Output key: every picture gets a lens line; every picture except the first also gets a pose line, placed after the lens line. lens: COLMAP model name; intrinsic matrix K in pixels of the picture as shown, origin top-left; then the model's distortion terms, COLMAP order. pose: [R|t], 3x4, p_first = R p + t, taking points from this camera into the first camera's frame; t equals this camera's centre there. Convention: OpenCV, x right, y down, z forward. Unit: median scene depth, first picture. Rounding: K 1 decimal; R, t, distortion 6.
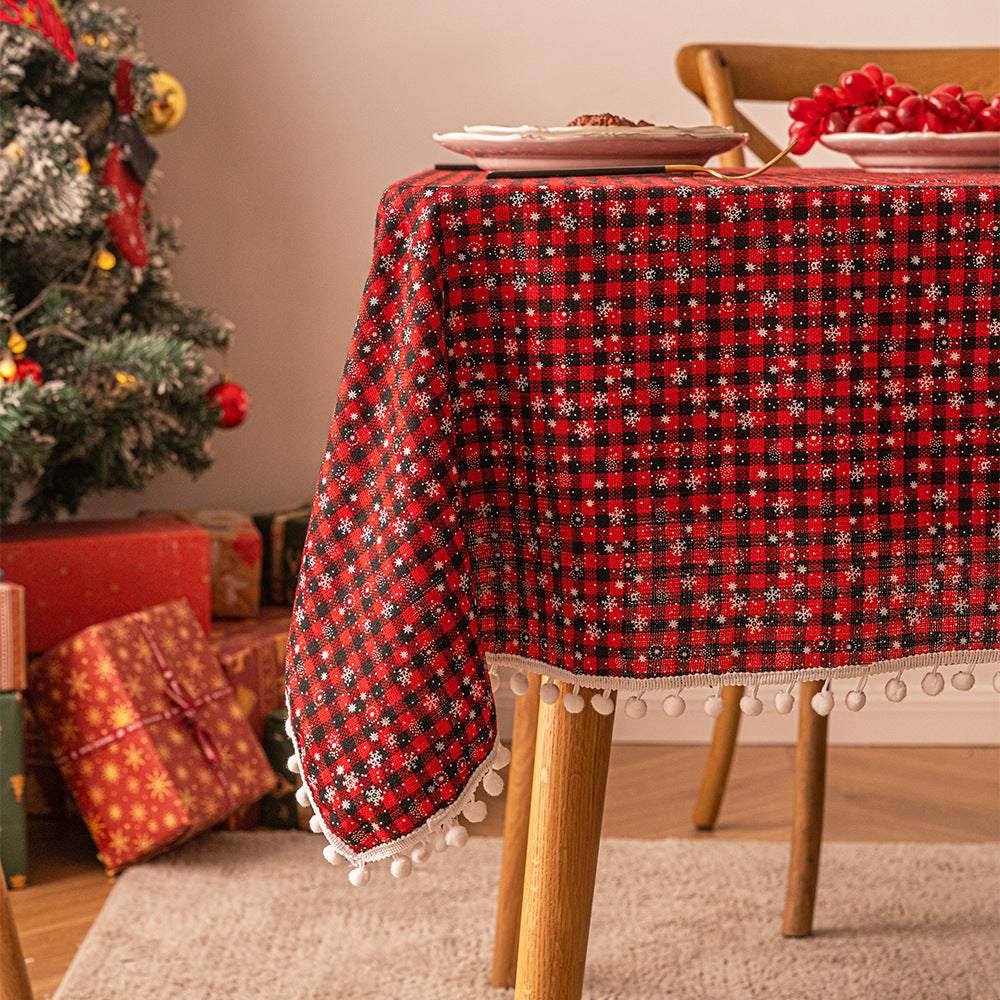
lens RADIAL K [[2684.3, 0, 480.3], [0, 2684.3, 493.6], [0, 0, 1]] dist [0.031506, 0.000000]
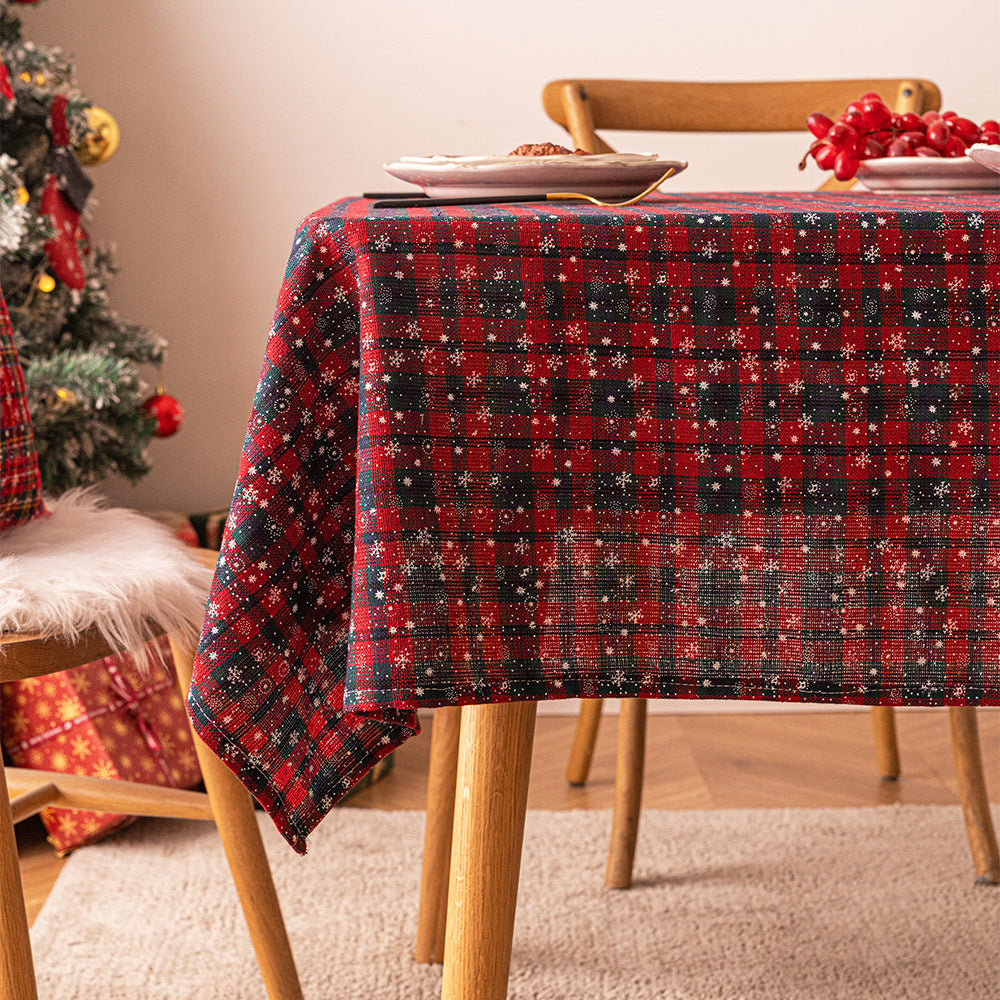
lens RADIAL K [[2049.9, 0, 478.4], [0, 2049.9, 498.1], [0, 0, 1]] dist [0.028328, 0.000000]
pose [[0.999064, -0.016137, 0.040132, -0.000909], [0.014874, 0.999391, 0.031563, -0.025015], [-0.040617, -0.030936, 0.998696, 0.174125]]
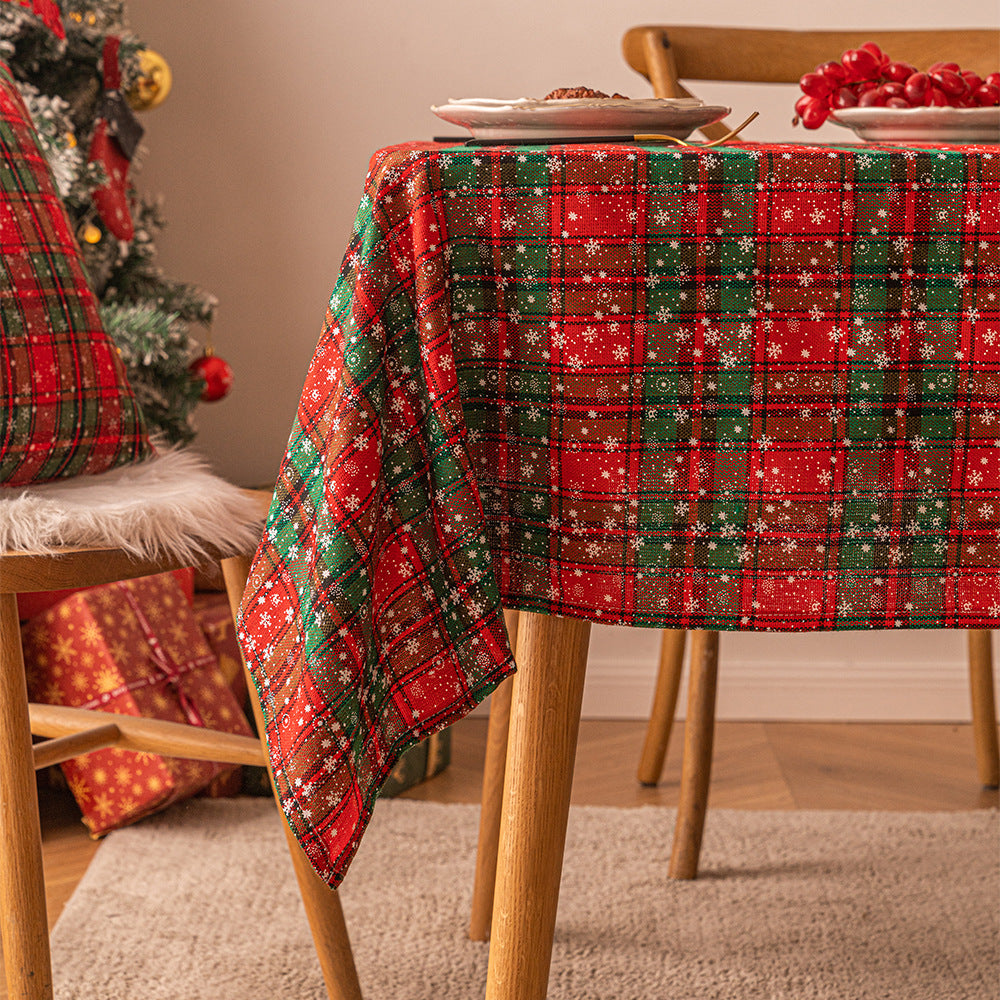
lens RADIAL K [[3092.3, 0, 473.9], [0, 3092.3, 498.3], [0, 0, 1]] dist [0.054630, 0.000000]
pose [[0.999978, 0.004118, 0.005248, -0.001140], [-0.004027, 0.999843, -0.017241, 0.032989], [-0.005318, 0.017220, 0.999838, -0.170199]]
